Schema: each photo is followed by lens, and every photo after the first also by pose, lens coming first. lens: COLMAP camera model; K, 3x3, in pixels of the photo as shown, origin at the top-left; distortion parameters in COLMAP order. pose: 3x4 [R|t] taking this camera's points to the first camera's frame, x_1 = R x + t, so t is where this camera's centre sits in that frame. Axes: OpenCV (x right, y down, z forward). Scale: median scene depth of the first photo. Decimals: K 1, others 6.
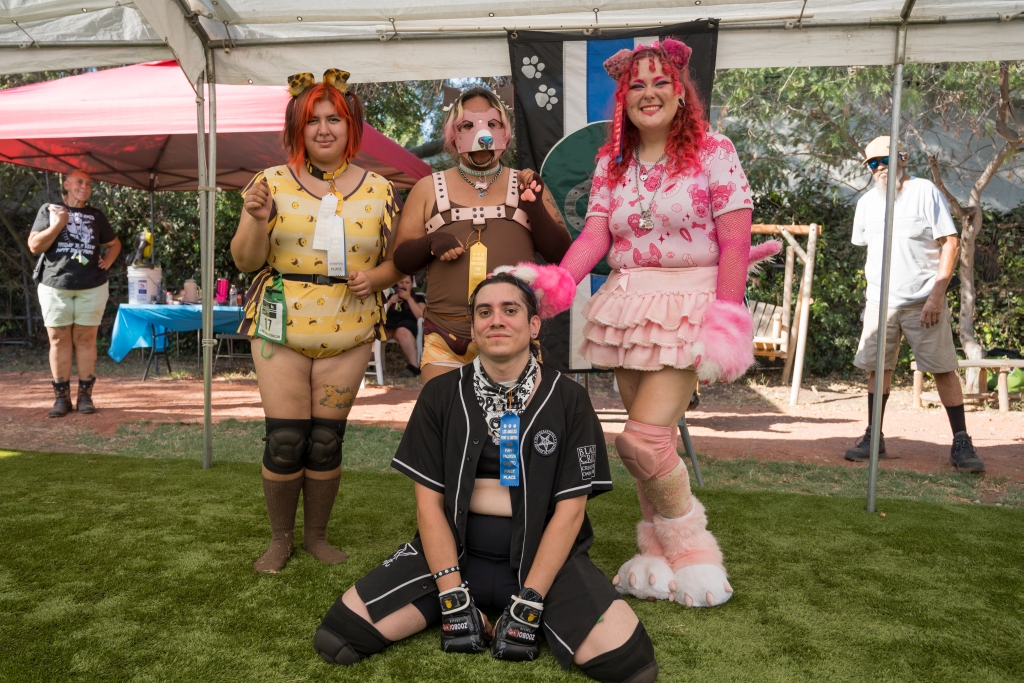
lens RADIAL K [[801.8, 0, 505.6], [0, 801.8, 344.6], [0, 0, 1]] dist [-0.009808, 0.005100]
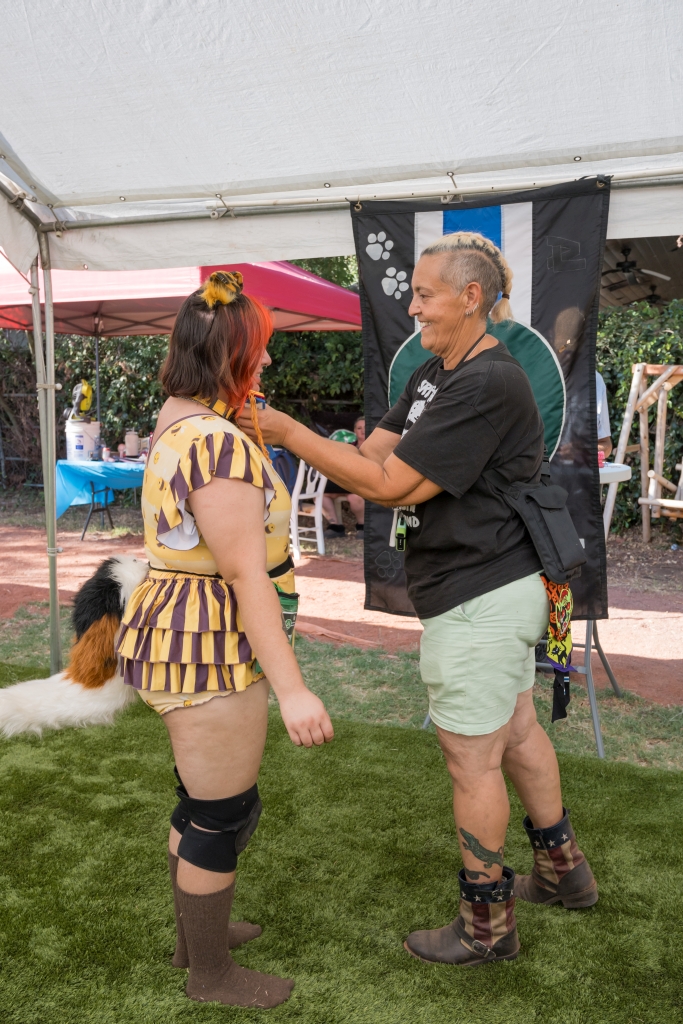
lens RADIAL K [[883.3, 0, 349.6], [0, 883.3, 500.4], [0, 0, 1]] dist [-0.003184, -0.005834]
pose [[0.974399, 0.021340, -0.223810, 0.207821], [-0.010272, 0.998671, 0.050498, -0.130722], [0.224590, -0.046907, 0.973324, 0.104069]]
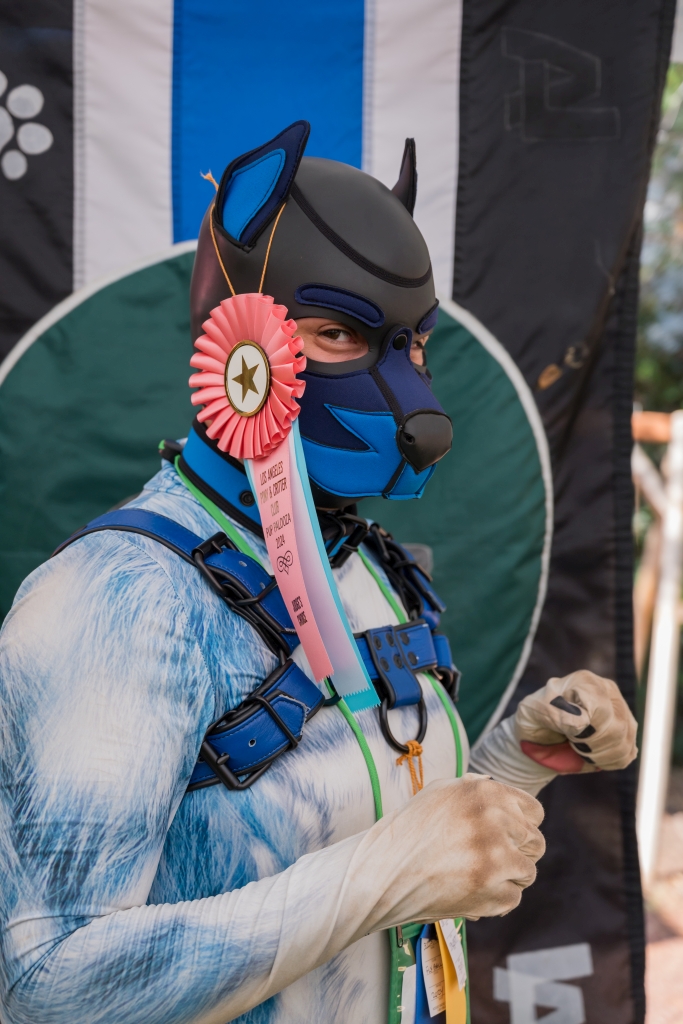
lens RADIAL K [[1716.3, 0, 341.5], [0, 1716.3, 512.0], [0, 0, 1]] dist [0.022462, -0.068924]
pose [[0.969966, 0.013195, 0.242884, 0.025310], [-0.014345, 0.999893, 0.002965, -0.191935], [-0.242819, -0.006360, 0.970051, 0.467410]]
